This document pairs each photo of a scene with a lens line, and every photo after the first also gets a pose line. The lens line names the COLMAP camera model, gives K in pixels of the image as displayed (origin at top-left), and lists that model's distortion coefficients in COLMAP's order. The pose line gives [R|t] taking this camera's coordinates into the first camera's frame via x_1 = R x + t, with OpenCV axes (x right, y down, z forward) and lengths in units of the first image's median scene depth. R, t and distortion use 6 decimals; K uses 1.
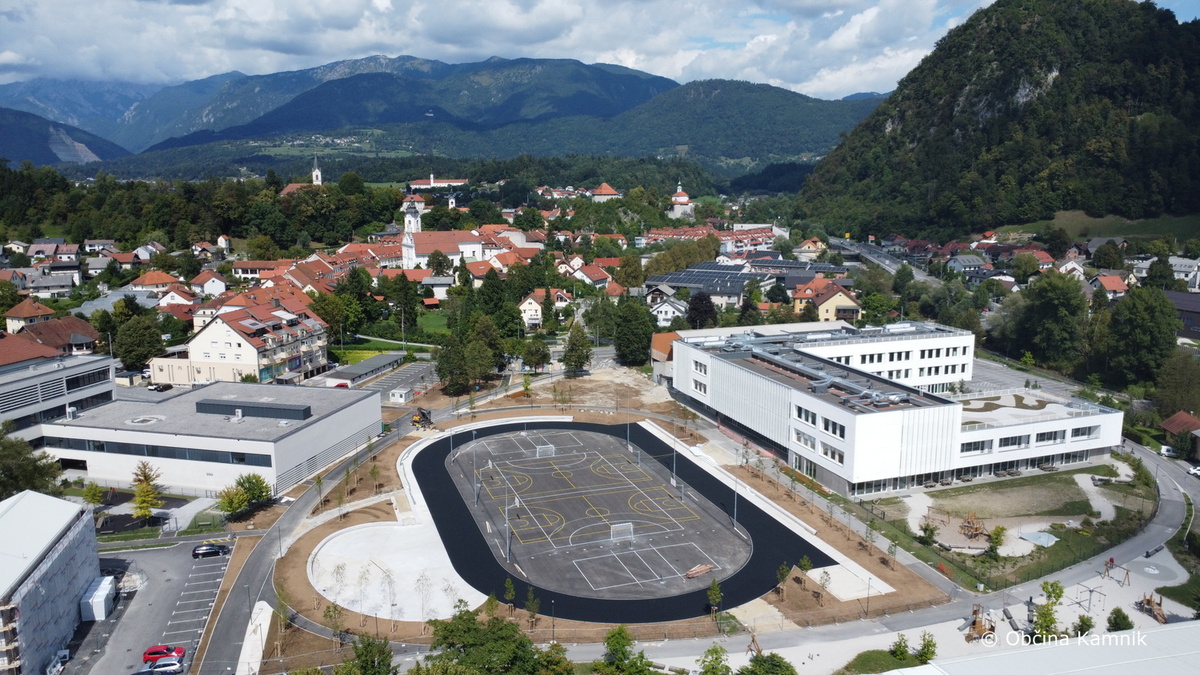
lens RADIAL K [[869.5, 0, 603.4], [0, 869.5, 337.0], [0, 0, 1]] dist [-0.026737, -0.012179]
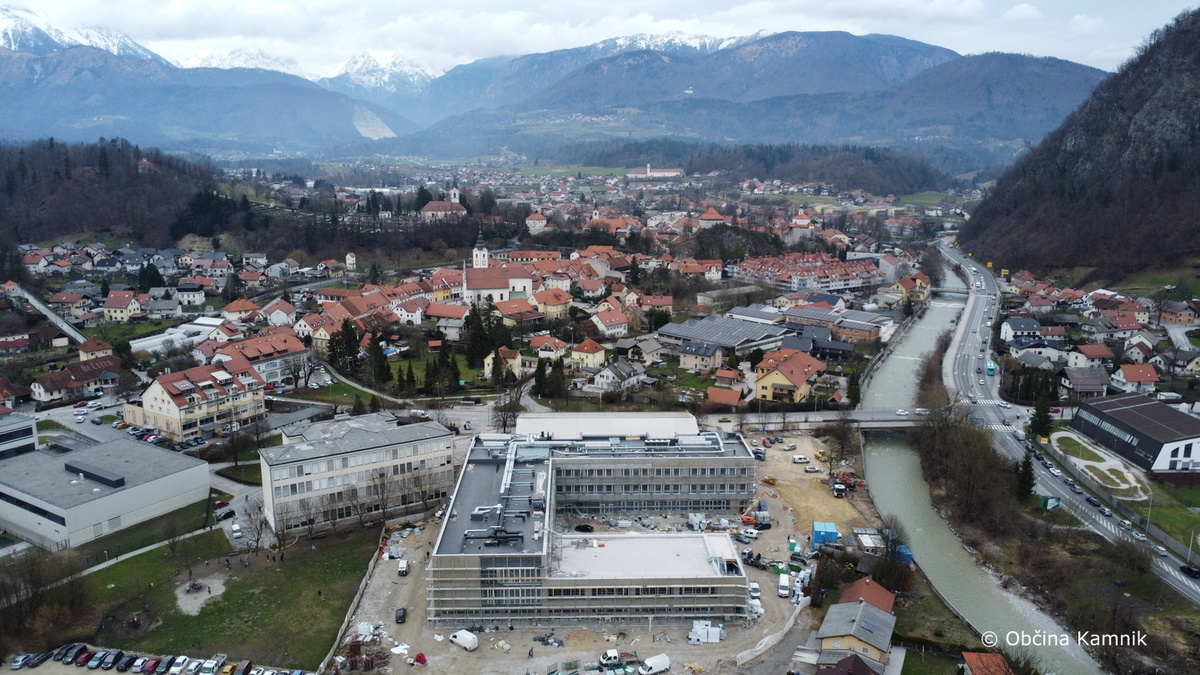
lens RADIAL K [[869.5, 0, 603.4], [0, 869.5, 337.0], [0, 0, 1]] dist [-0.026737, -0.012179]
pose [[0.953257, 0.071055, -0.293688, 0.552177], [-0.061623, 0.997246, 0.041256, -0.176401], [0.295810, -0.021230, 0.955011, -0.028815]]
